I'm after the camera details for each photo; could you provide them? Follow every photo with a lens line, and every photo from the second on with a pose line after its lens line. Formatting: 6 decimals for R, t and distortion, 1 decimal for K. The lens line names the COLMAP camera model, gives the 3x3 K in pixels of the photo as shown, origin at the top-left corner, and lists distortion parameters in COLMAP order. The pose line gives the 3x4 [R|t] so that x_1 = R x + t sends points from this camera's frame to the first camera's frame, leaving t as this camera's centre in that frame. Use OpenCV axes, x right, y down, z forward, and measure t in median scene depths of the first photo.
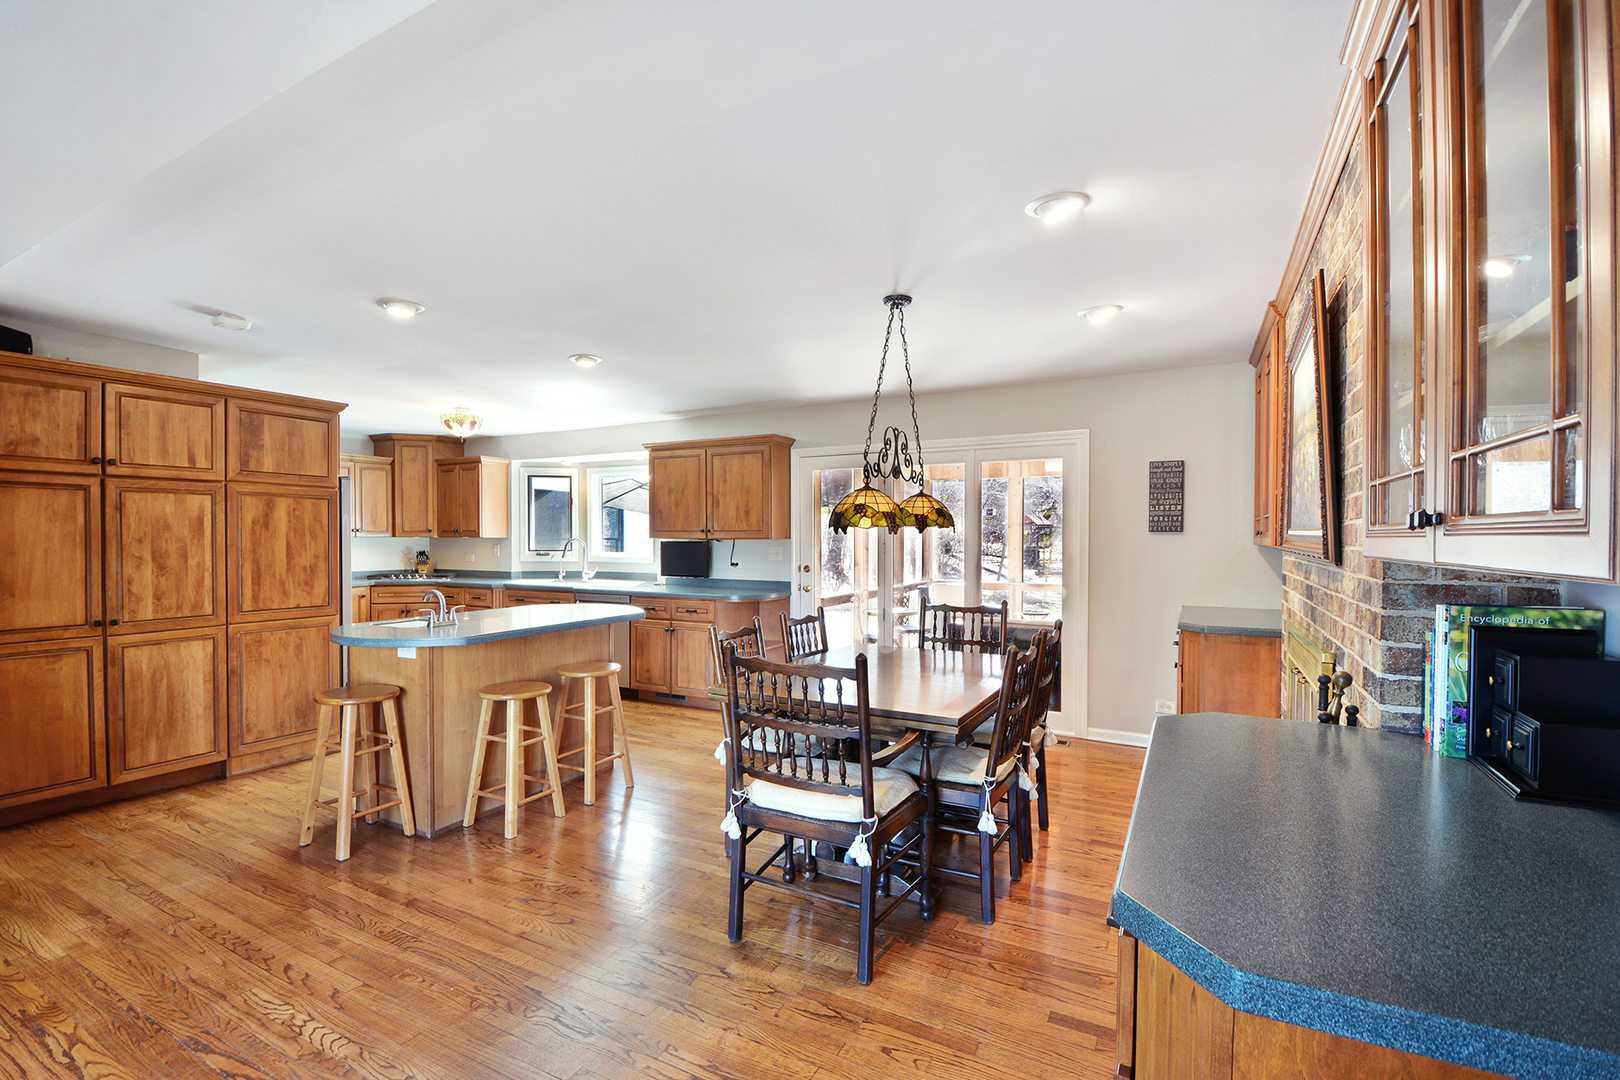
lens RADIAL K [[739.8, 0, 805.2], [0, 739.8, 541.3], [0, 0, 1]] dist [-0.022029, -0.002484]
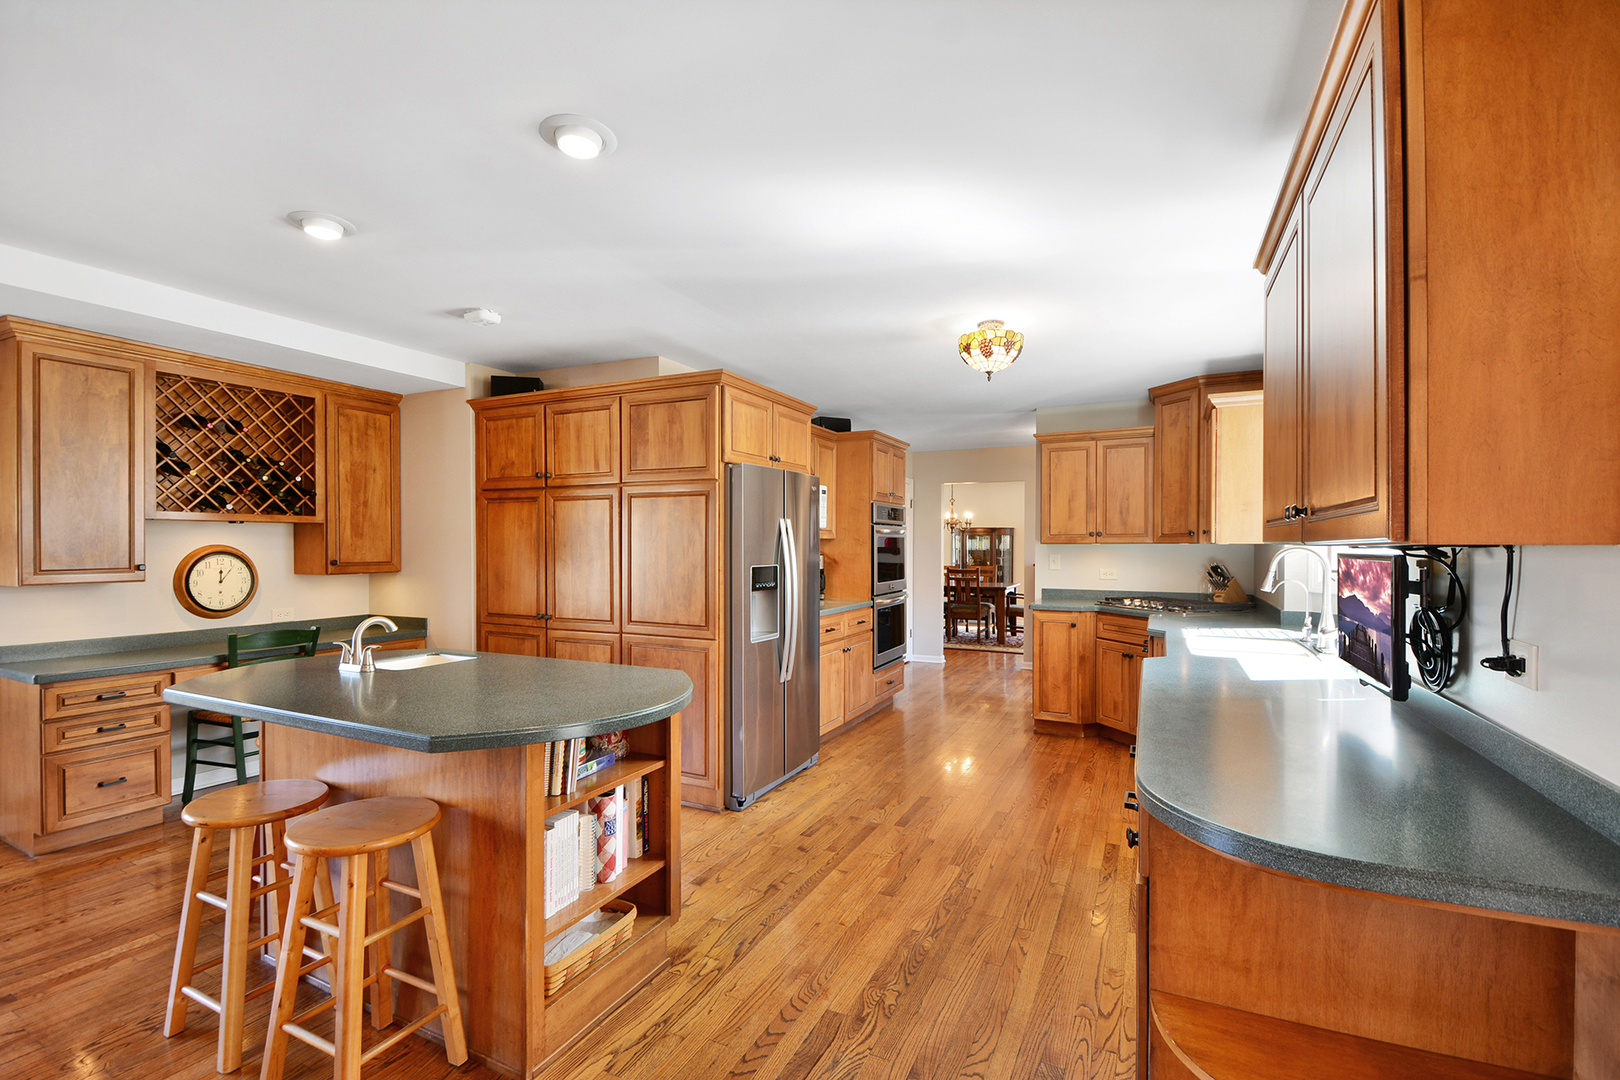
lens RADIAL K [[739.8, 0, 804.5], [0, 739.8, 550.0], [0, 0, 1]] dist [-0.022029, -0.002484]
pose [[0.040900, 0.005797, -0.999146, 0.182162], [-0.005097, 0.999971, 0.005593, -0.001478], [0.999150, 0.004864, 0.040929, 1.169208]]
